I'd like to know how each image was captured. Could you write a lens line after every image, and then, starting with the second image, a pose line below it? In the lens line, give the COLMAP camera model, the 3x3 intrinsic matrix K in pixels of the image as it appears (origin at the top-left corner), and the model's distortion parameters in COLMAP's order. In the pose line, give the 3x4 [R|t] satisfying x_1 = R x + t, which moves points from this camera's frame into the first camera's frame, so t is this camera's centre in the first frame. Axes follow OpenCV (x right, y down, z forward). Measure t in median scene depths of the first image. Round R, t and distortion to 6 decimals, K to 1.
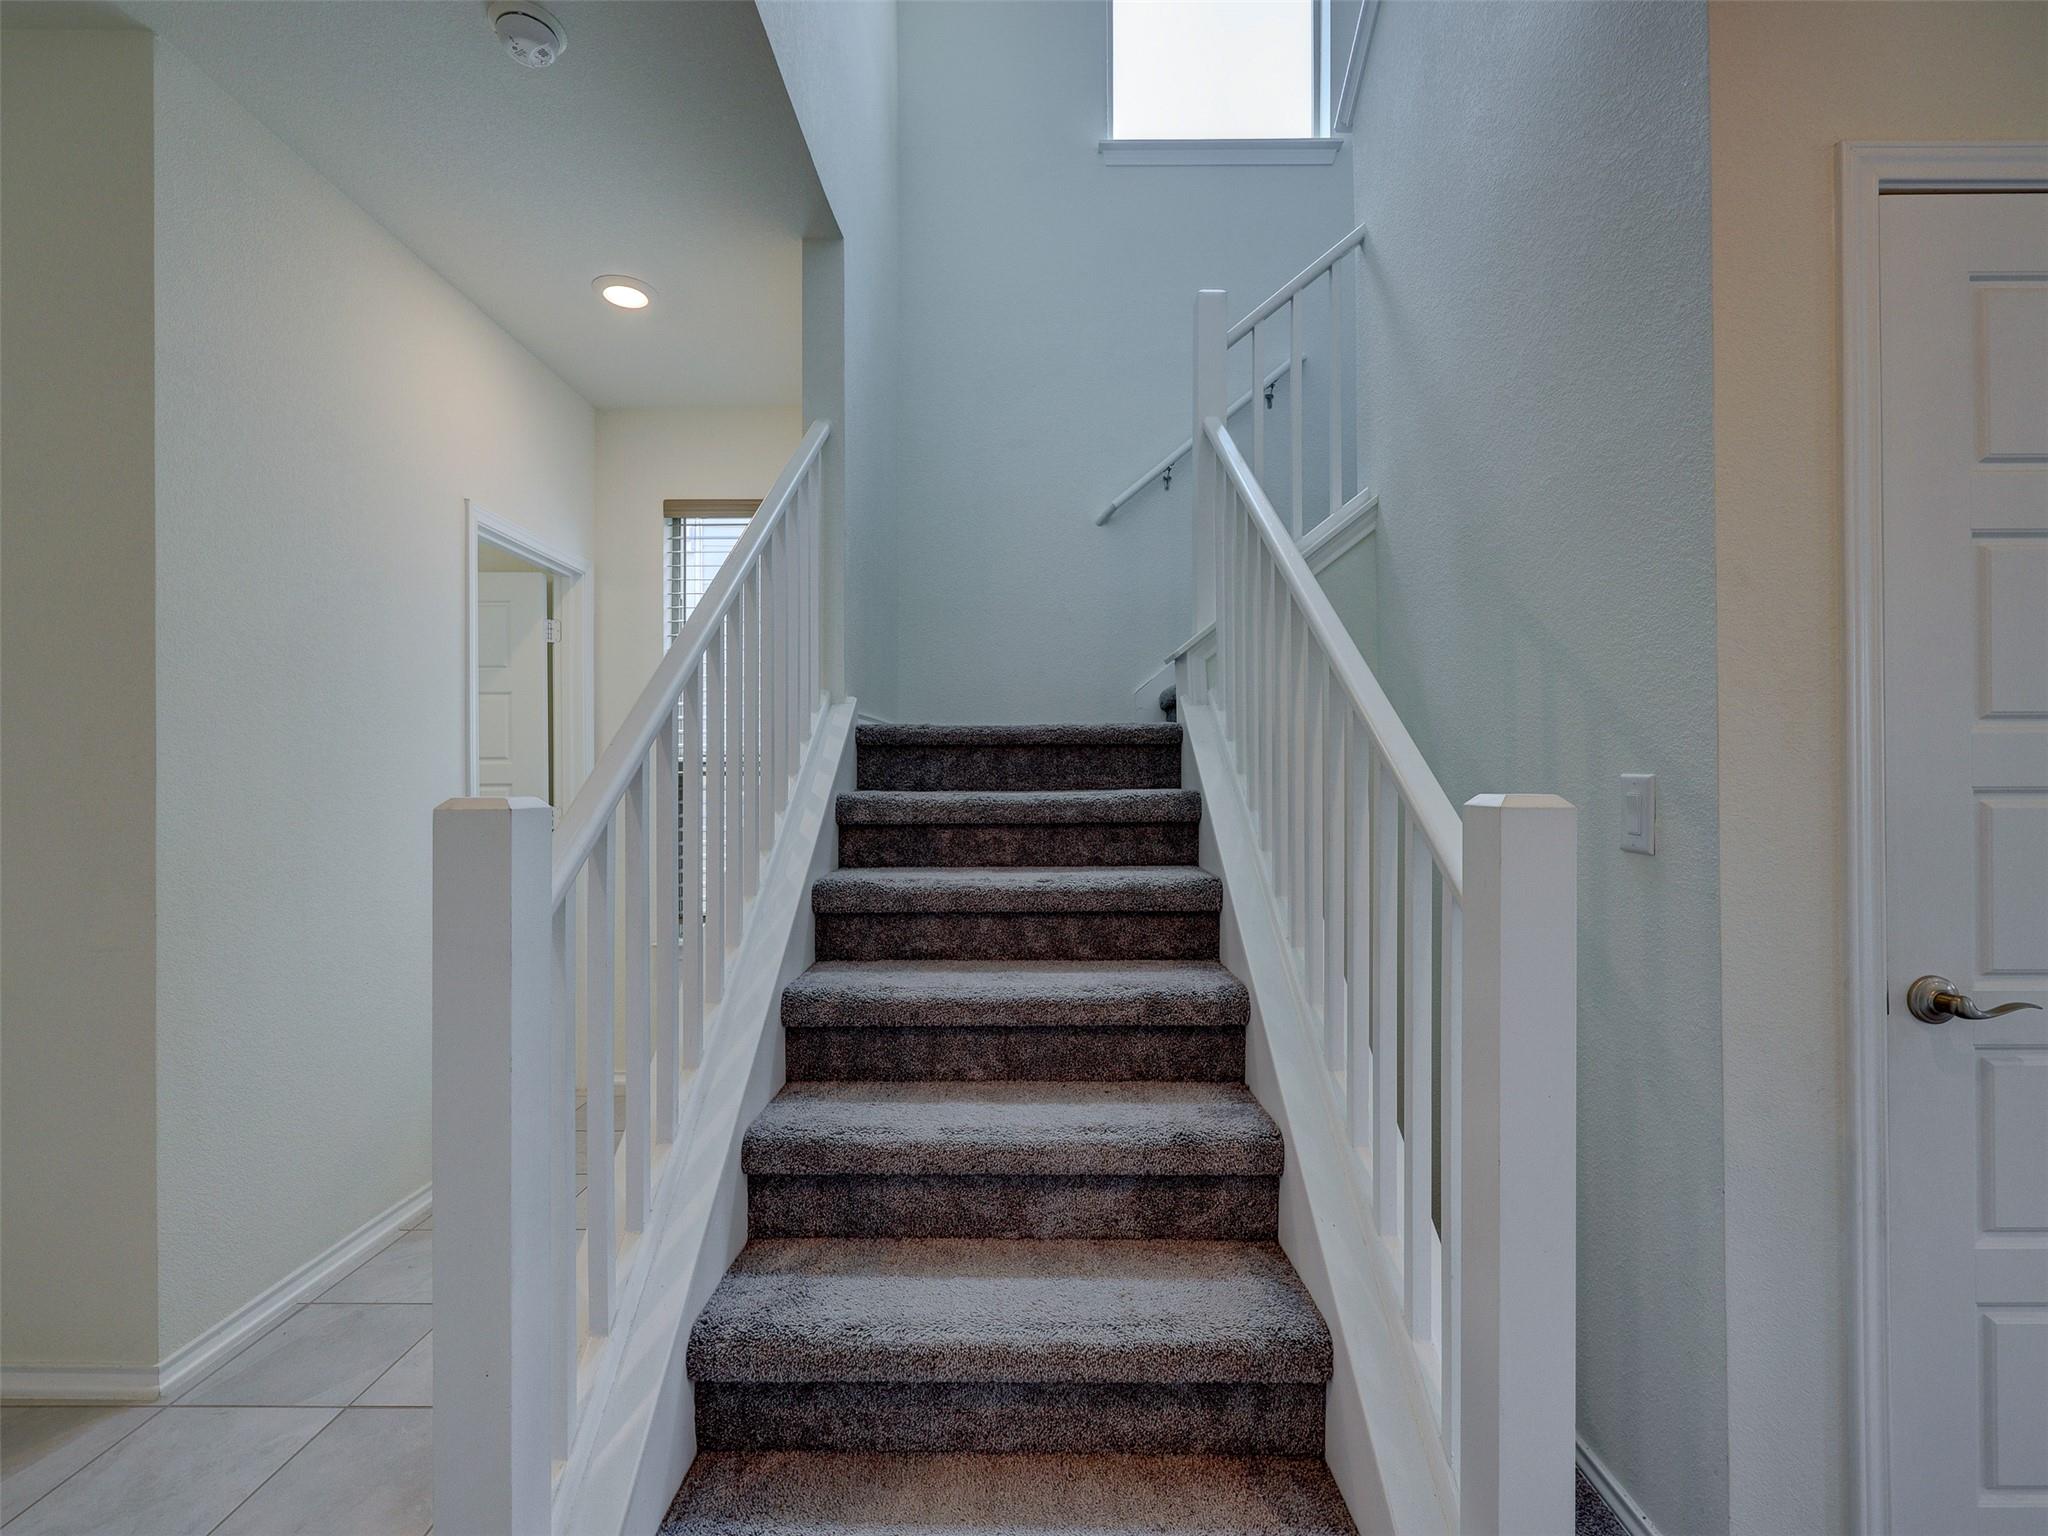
lens RADIAL K [[916.9, 0, 1017.7], [0, 916.9, 776.7], [0, 0, 1]] dist [-0.002488, -0.000366]
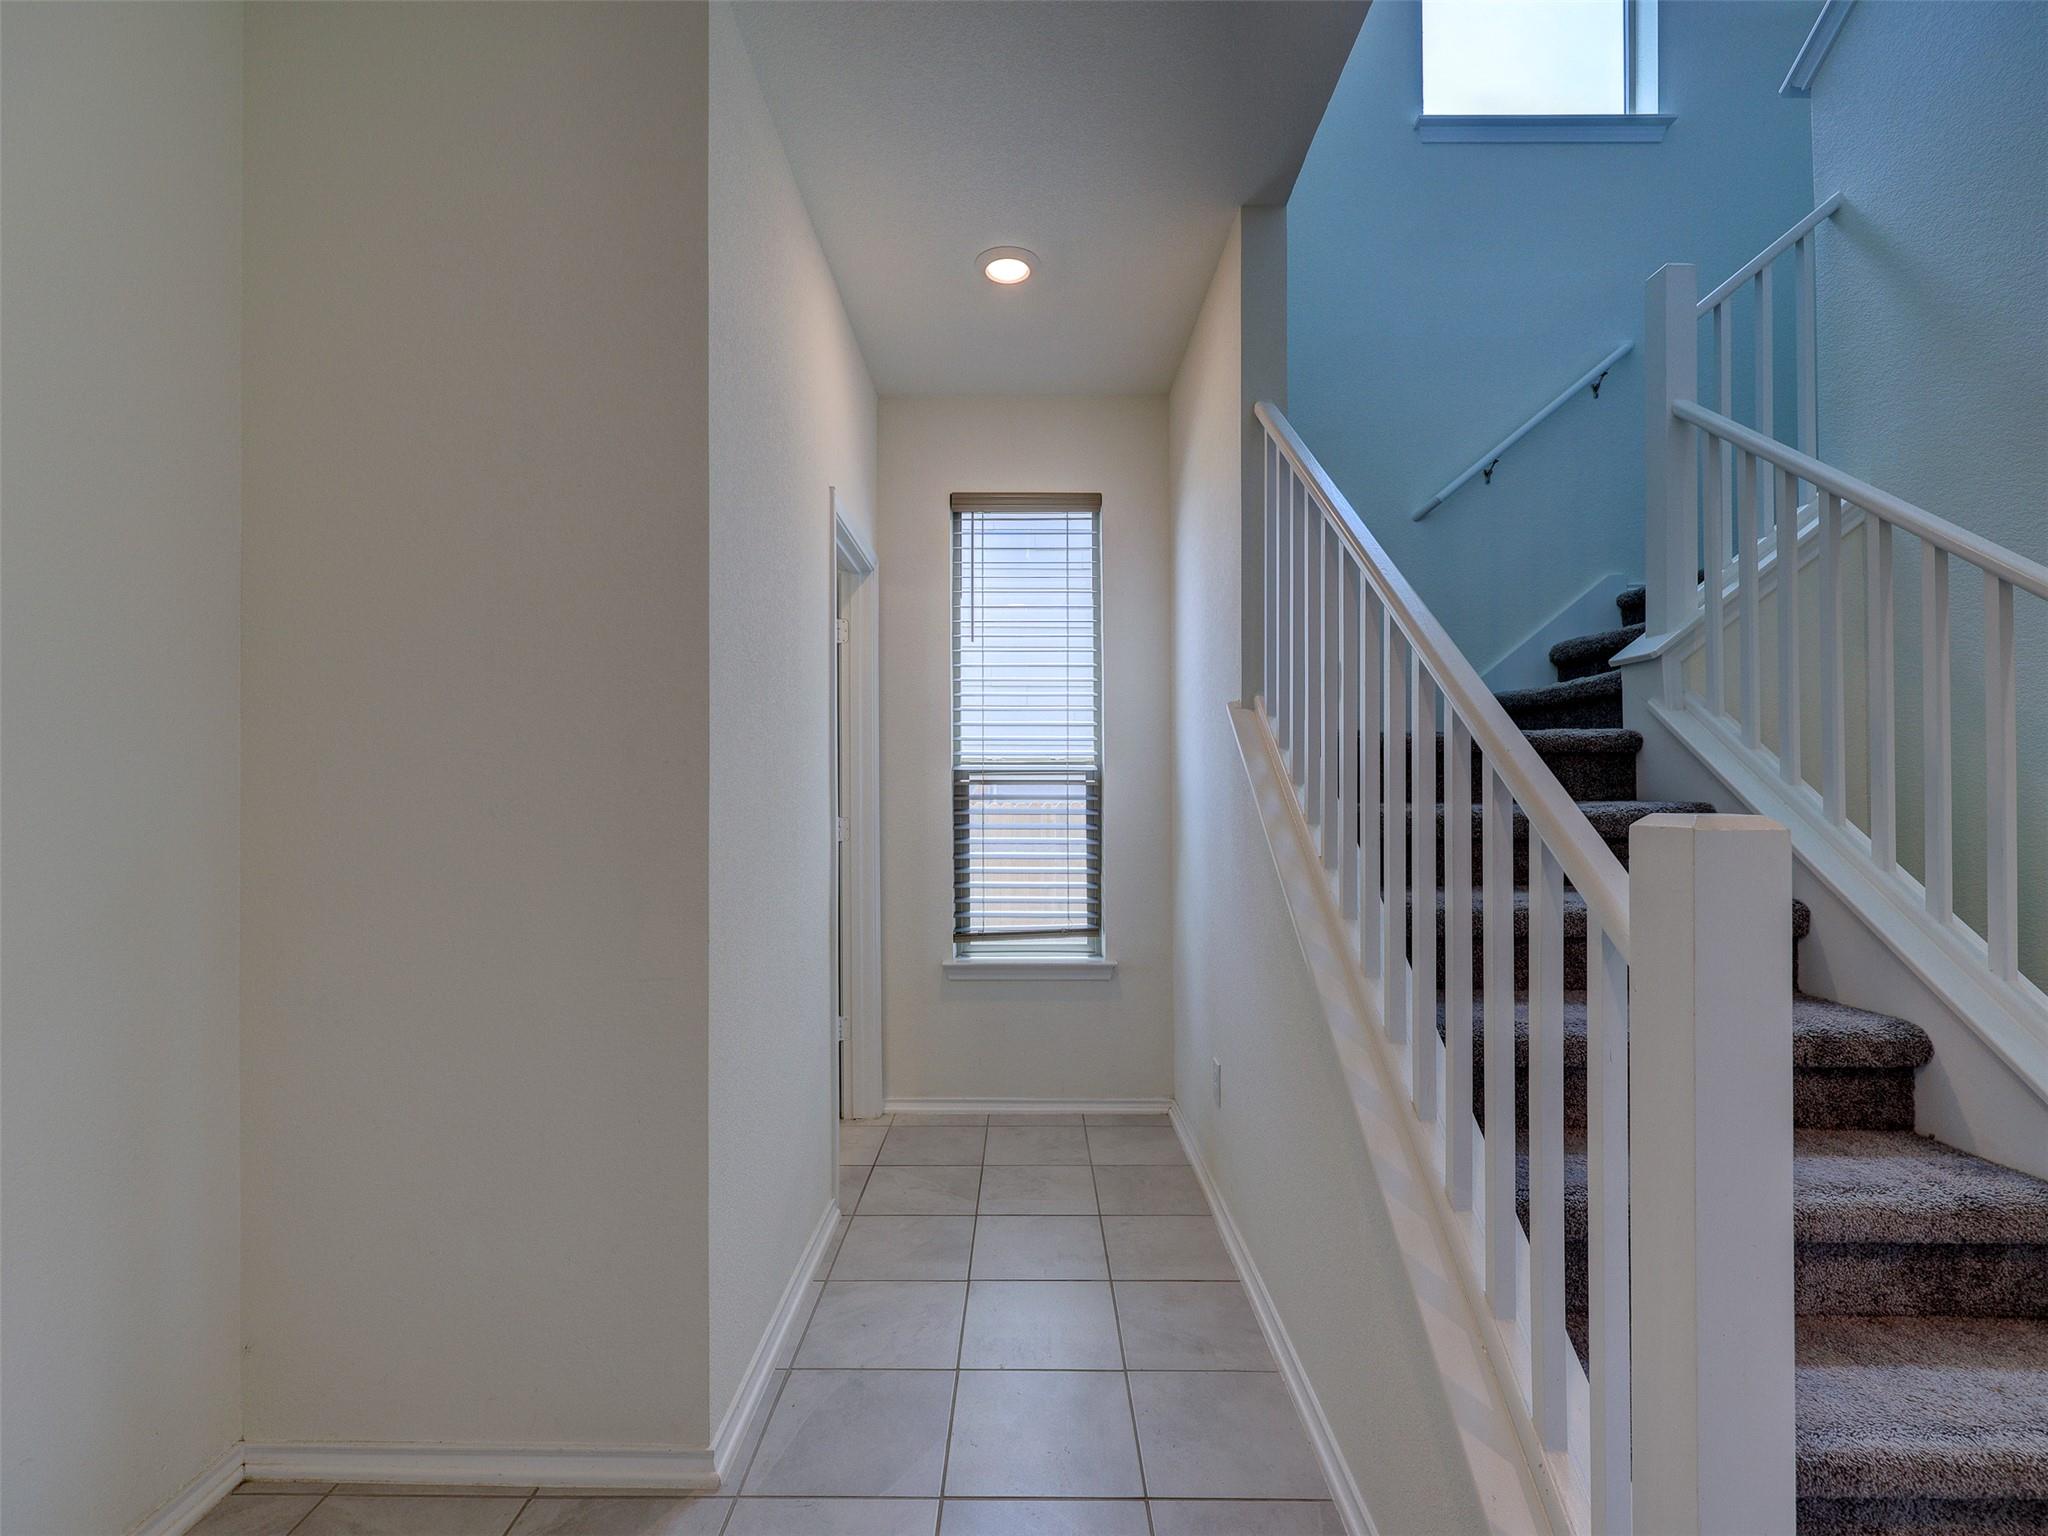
lens RADIAL K [[916.9, 0, 1017.7], [0, 916.9, 776.7], [0, 0, 1]] dist [-0.002488, -0.000366]
pose [[0.999996, 0.002938, 0.000348, -0.640806], [-0.002936, 0.999982, -0.005203, -0.006332], [-0.000364, 0.005202, 0.999986, 0.103383]]
